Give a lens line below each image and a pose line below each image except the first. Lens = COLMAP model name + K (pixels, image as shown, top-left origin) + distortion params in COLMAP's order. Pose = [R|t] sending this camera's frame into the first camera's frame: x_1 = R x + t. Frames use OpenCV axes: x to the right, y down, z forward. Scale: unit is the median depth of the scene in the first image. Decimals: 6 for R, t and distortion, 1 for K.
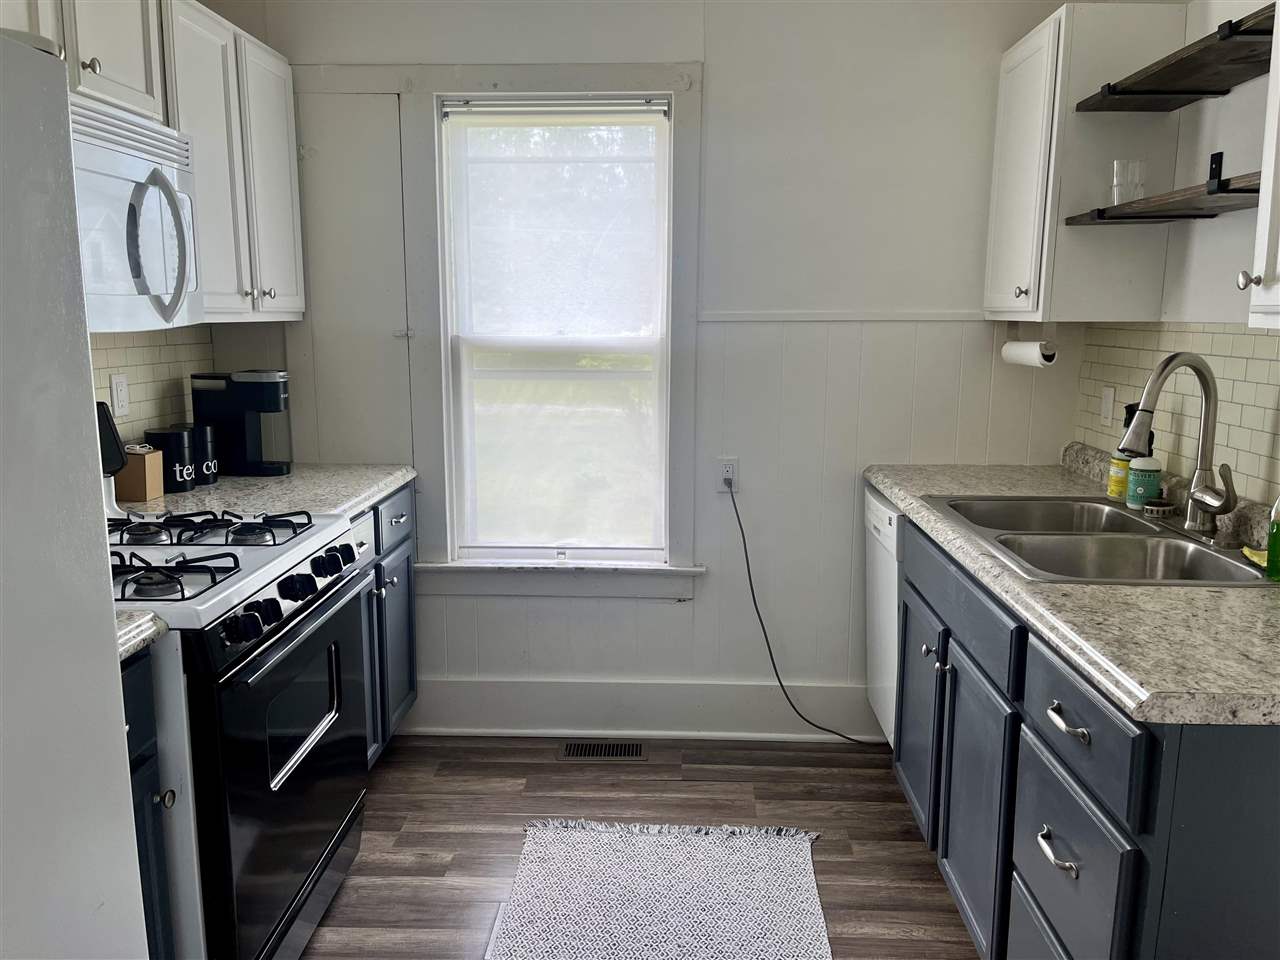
lens RADIAL K [[972.5, 0, 640.9], [0, 972.5, 479.4], [0, 0, 1]] dist [0.040370, -0.024802]
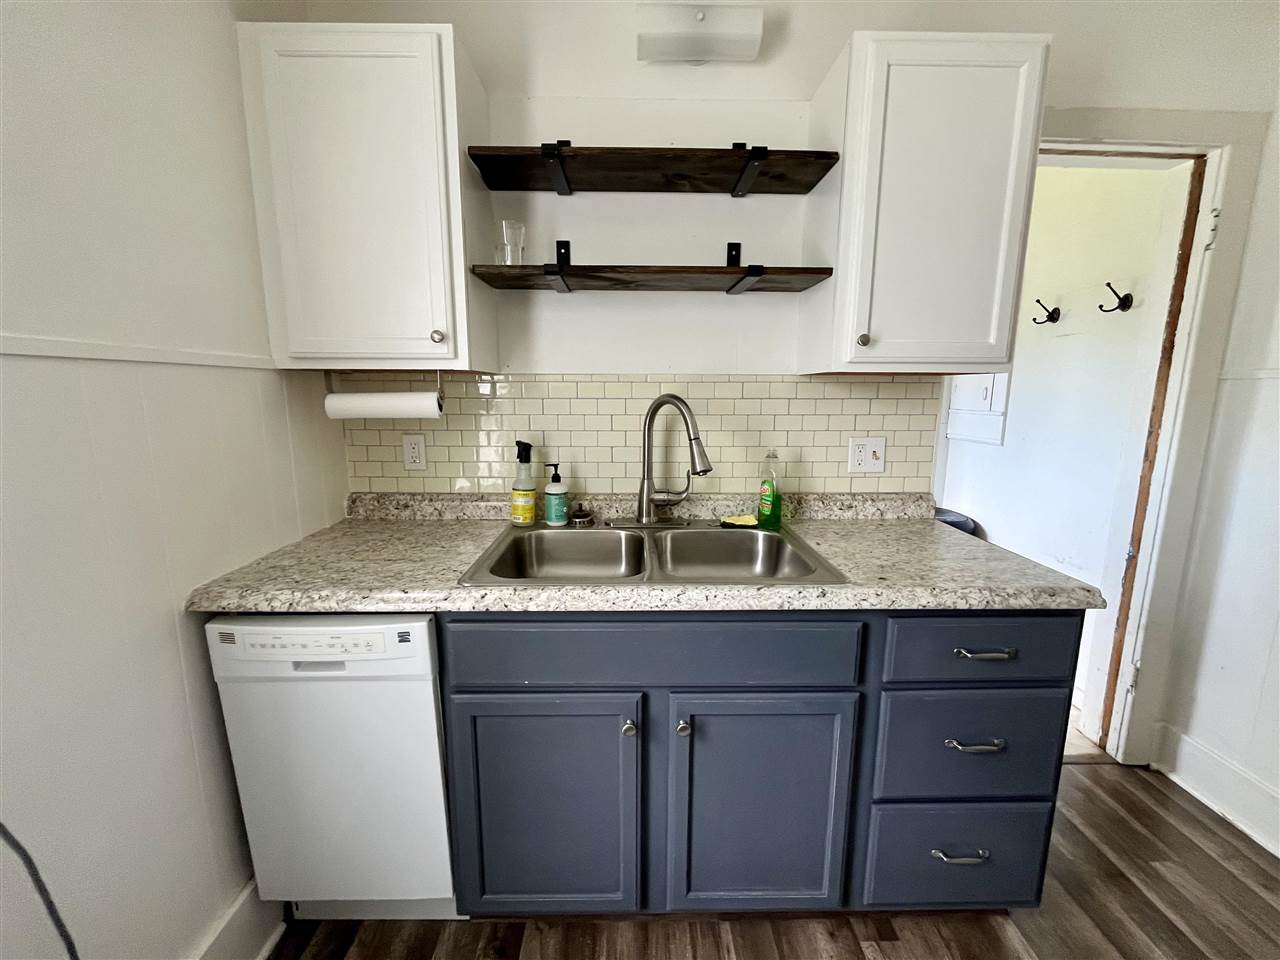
lens RADIAL K [[518.8, 0, 640.7], [0, 518.8, 478.5], [0, 0, 1]] dist [-0.004004, -0.000213]
pose [[-0.050865, -0.170723, 0.984005, -0.118446], [0.168111, 0.969758, 0.176941, -0.113552], [-0.984455, 0.174422, -0.020627, 0.828033]]
